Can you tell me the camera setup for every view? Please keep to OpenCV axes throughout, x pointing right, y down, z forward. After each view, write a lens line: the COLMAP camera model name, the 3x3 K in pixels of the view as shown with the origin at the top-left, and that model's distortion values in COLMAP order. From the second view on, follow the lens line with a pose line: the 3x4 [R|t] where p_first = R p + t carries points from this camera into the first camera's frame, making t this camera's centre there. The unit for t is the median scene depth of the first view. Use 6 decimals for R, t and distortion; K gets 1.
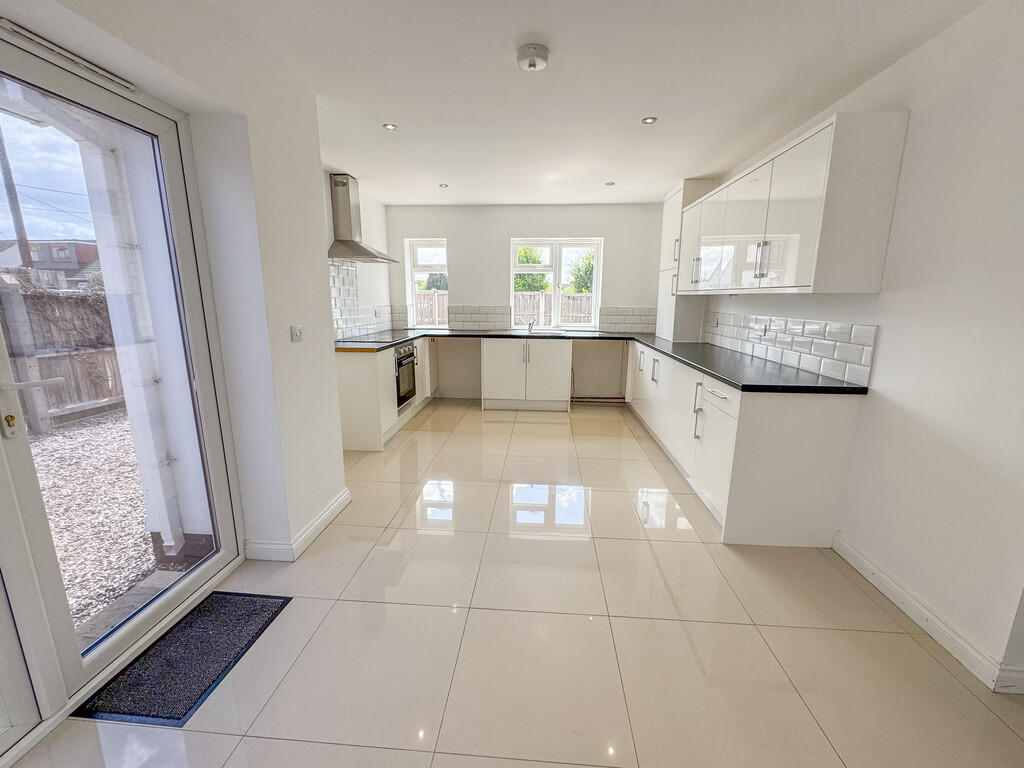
lens RADIAL K [[423.8, 0, 504.2], [0, 423.8, 382.8], [0, 0, 1]] dist [-0.002170, 0.000086]
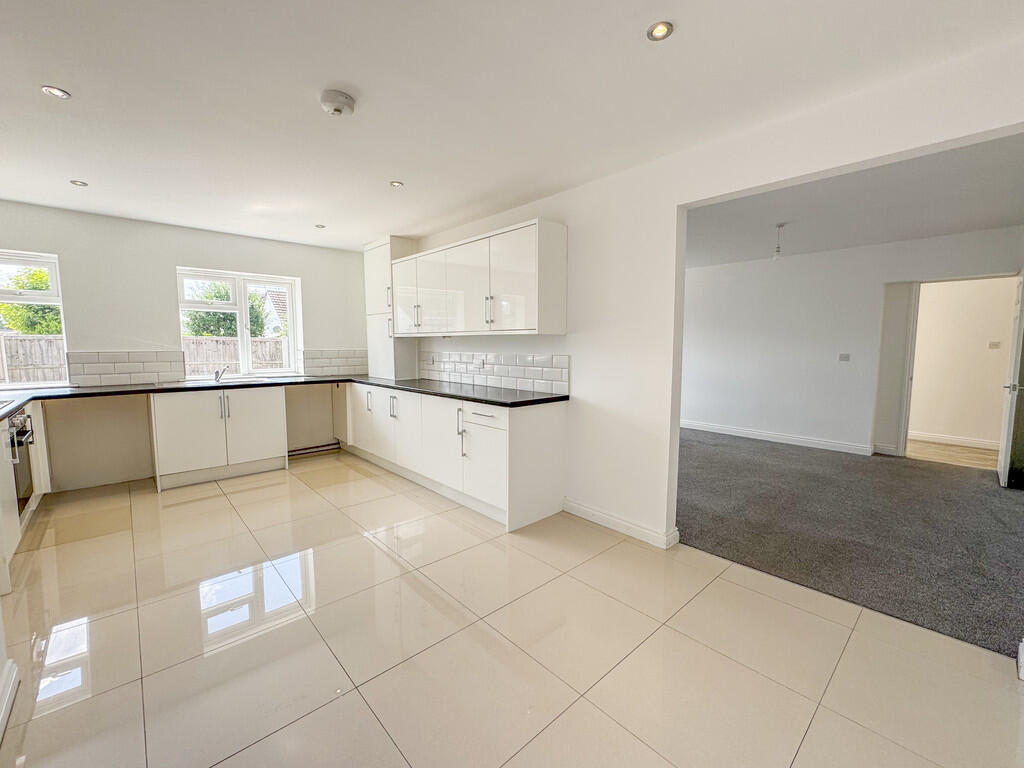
lens RADIAL K [[423.8, 0, 522.3], [0, 423.8, 379.1], [0, 0, 1]] dist [-0.002170, 0.000086]
pose [[0.677131, -0.067859, 0.732727, -0.340988], [0.149333, 0.987691, -0.046532, -0.000724], [-0.720550, 0.140928, 0.678930, 0.068244]]
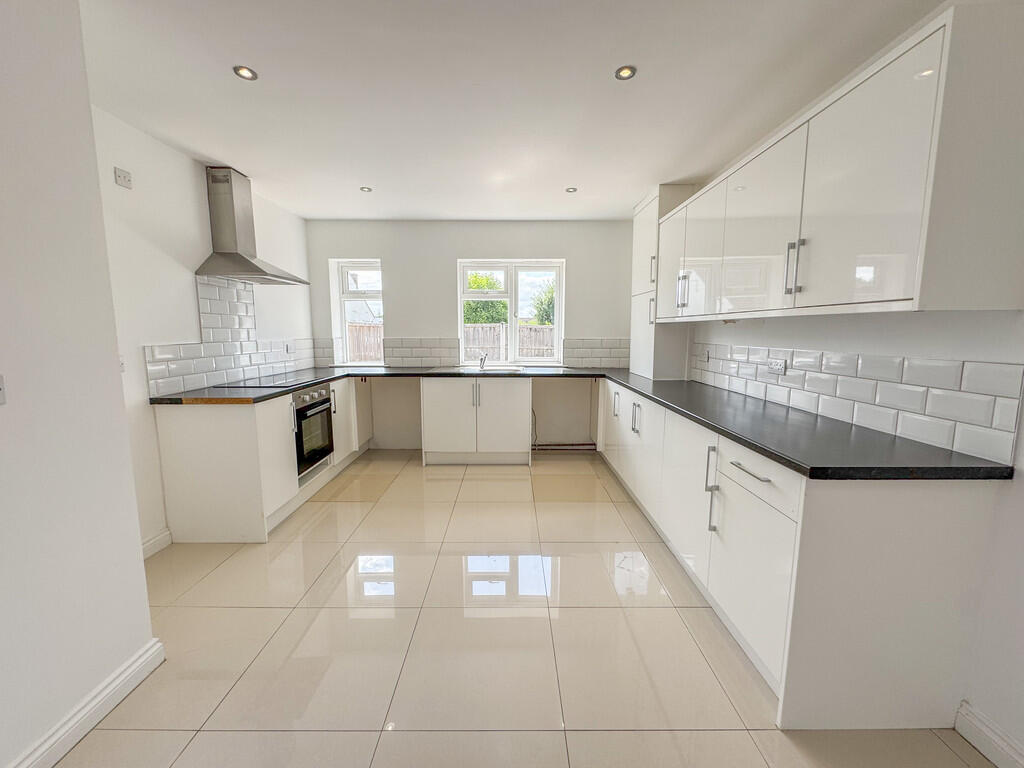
lens RADIAL K [[423.8, 0, 498.2], [0, 423.8, 384.2], [0, 0, 1]] dist [-0.002170, 0.000086]
pose [[0.997739, -0.014129, 0.065700, 0.091557], [0.018912, 0.997170, -0.072763, -0.069441], [-0.064486, 0.073841, 0.995183, 0.410214]]
